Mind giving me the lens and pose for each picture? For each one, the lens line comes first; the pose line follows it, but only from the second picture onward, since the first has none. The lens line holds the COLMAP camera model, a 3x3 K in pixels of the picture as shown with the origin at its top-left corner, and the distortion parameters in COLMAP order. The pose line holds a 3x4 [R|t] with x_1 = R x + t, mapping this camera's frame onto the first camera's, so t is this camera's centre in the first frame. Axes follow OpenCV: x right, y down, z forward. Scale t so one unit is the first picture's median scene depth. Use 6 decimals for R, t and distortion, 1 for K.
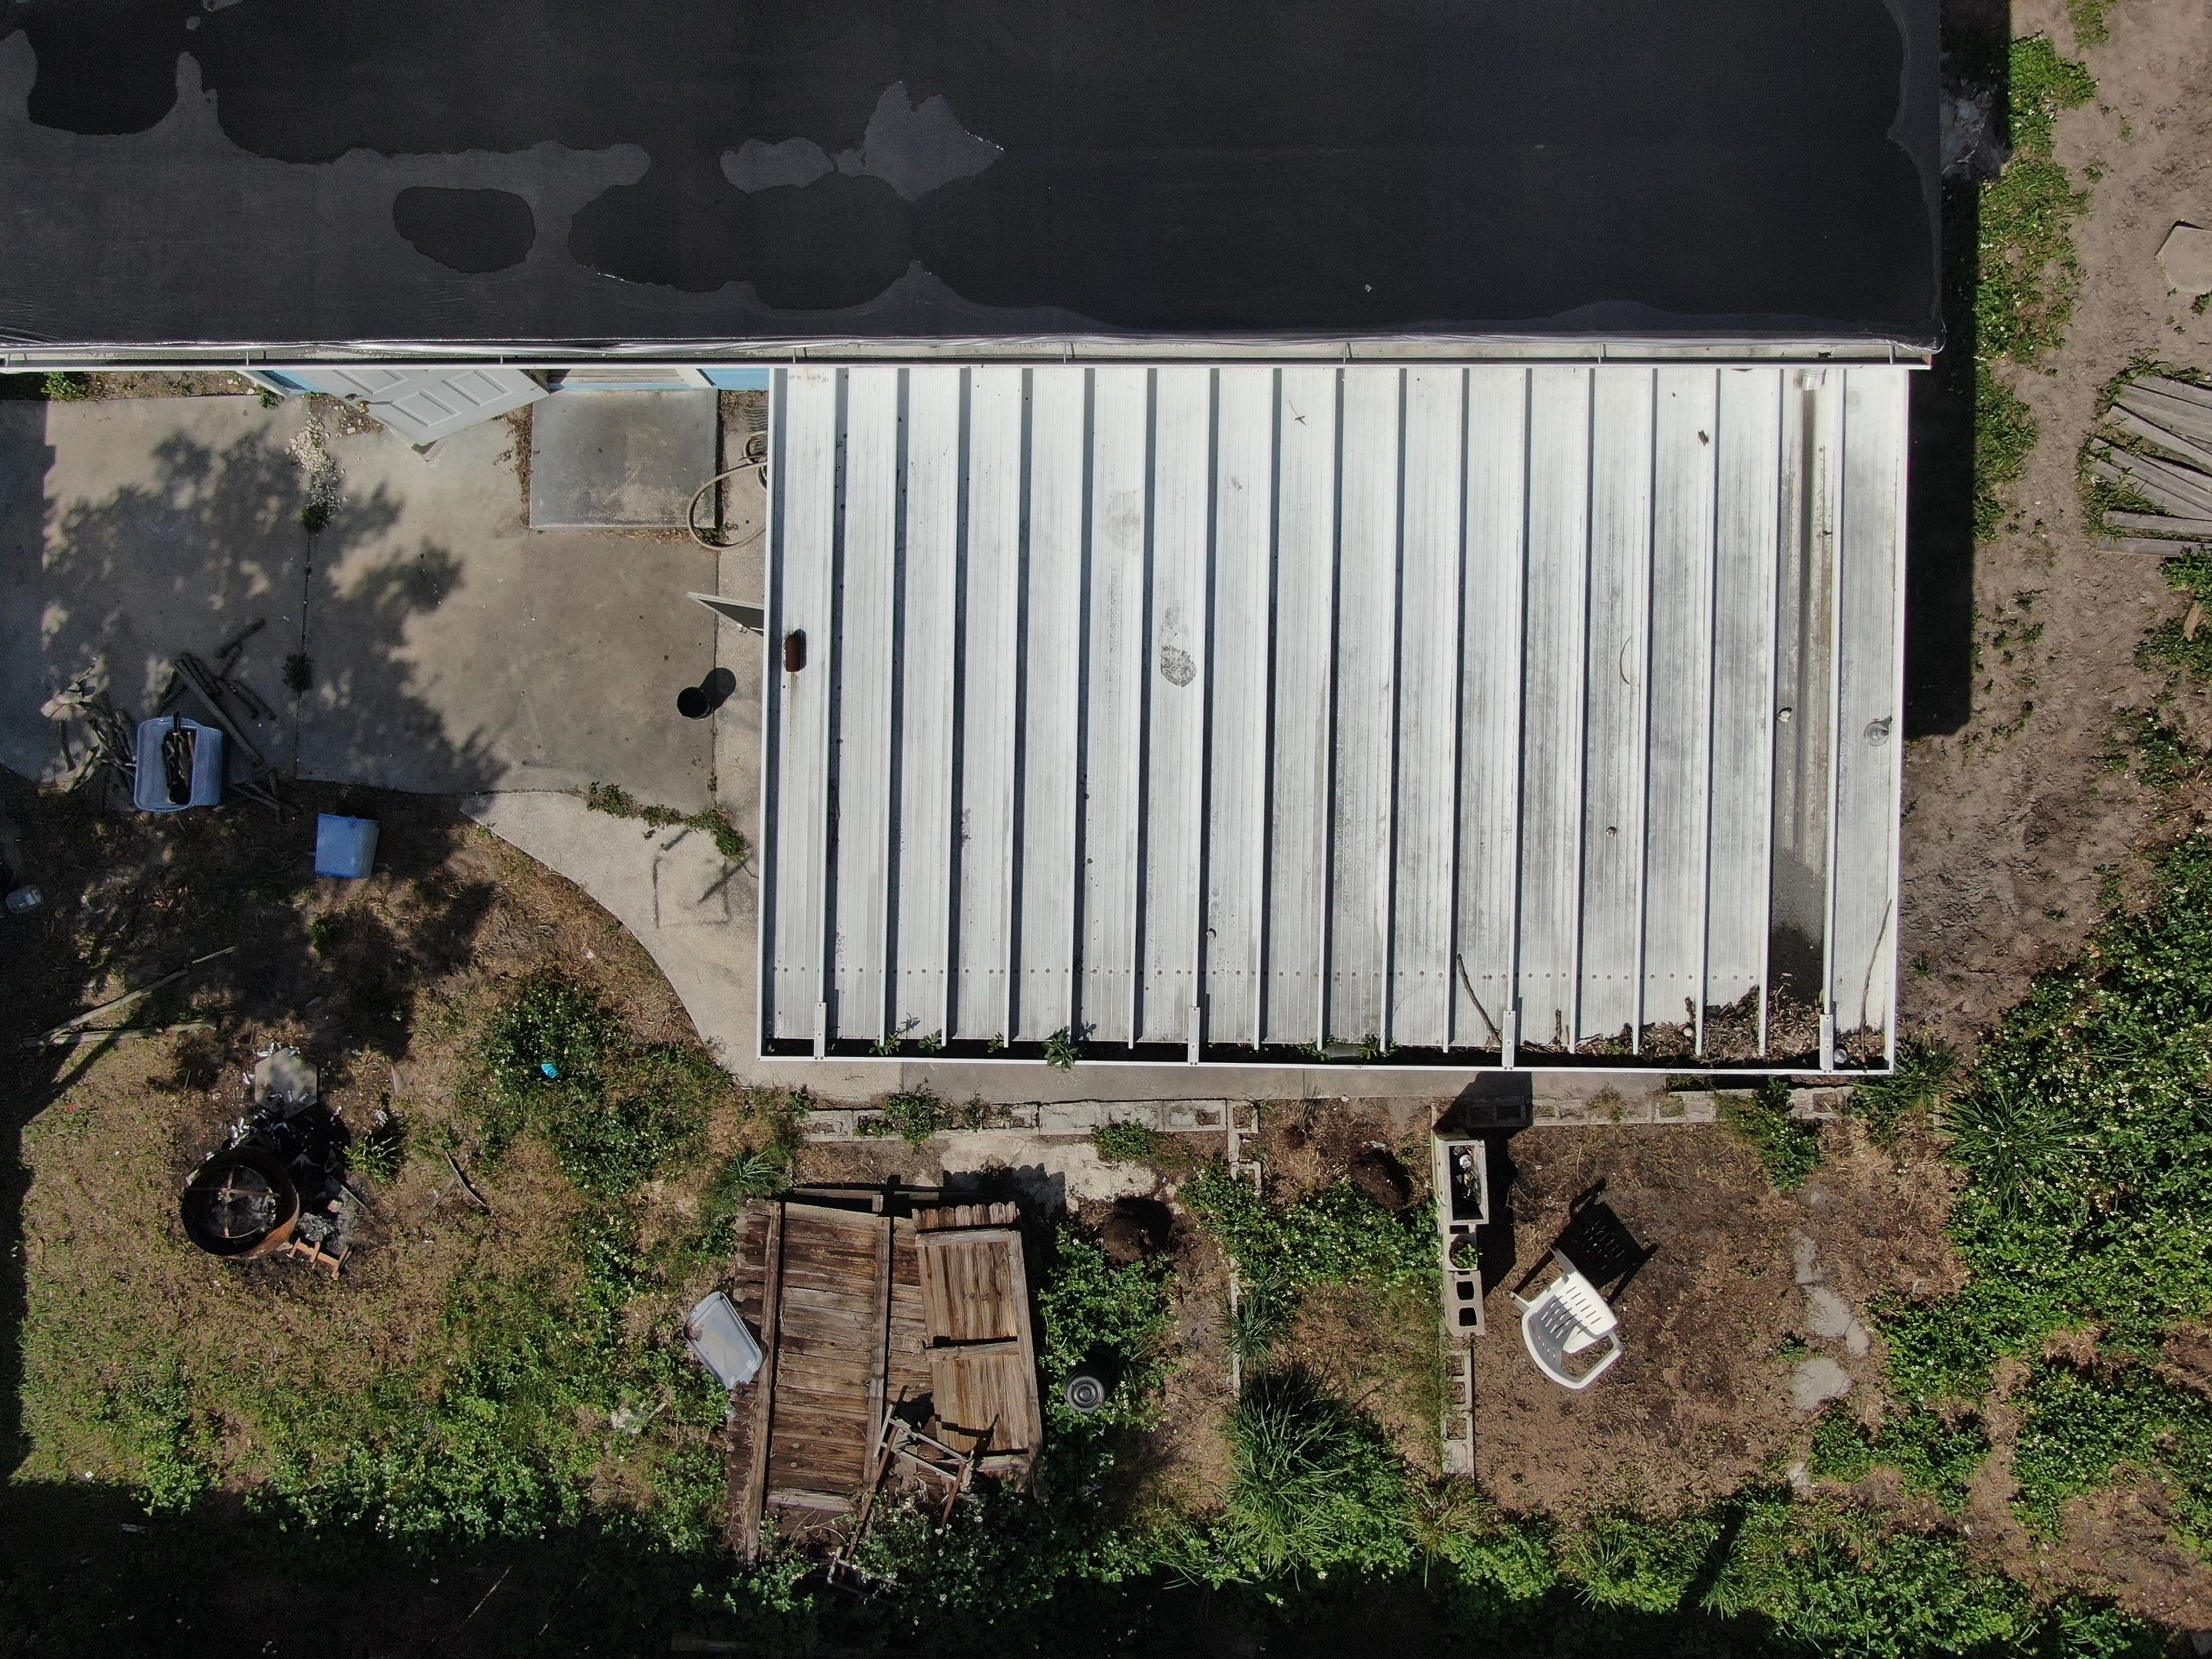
lens RADIAL K [[1667.1, 0, 1106.0], [0, 1667.1, 829.5], [0, 0, 1]] dist [-0.004650, 0.000657]
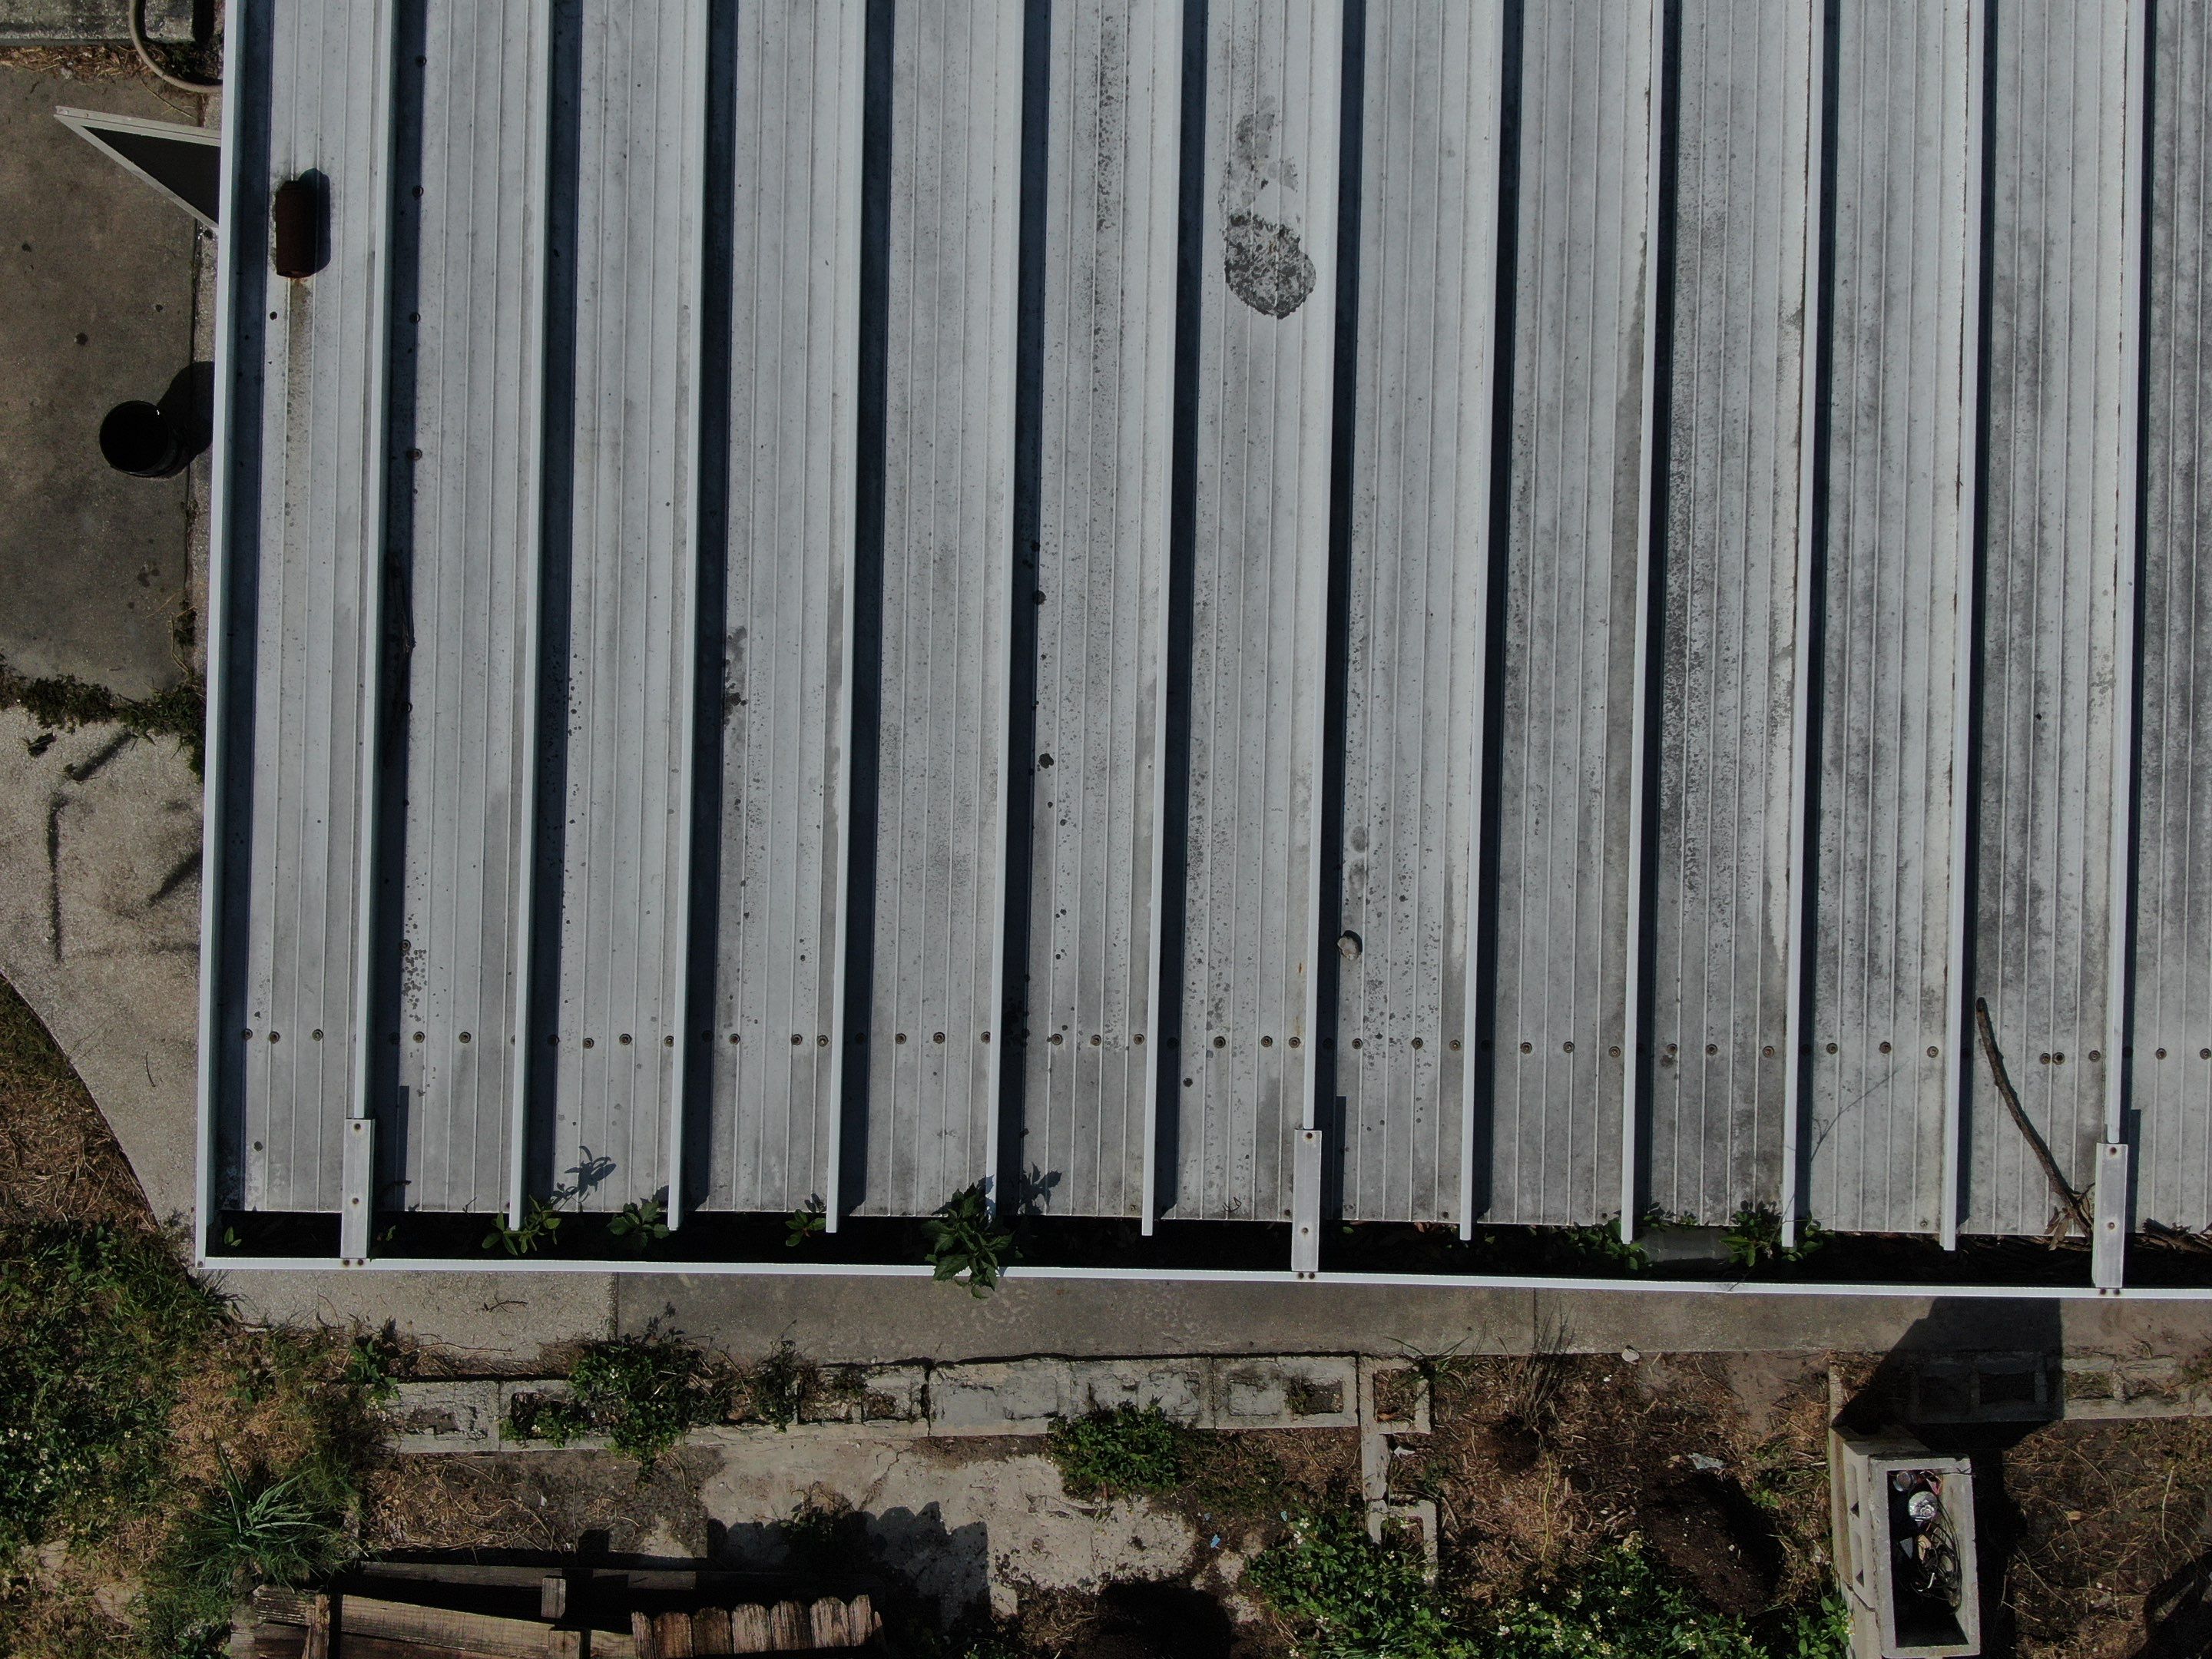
lens RADIAL K [[2504.8, 0, 1101.4], [0, 2504.8, 785.2], [0, 0, 1]] dist [0.108243, -0.291425]
pose [[0.999951, 0.003425, 0.009280, -0.001544], [-0.002980, 0.998864, -0.047555, 0.045058], [-0.009432, 0.047525, 0.998826, 0.339219]]
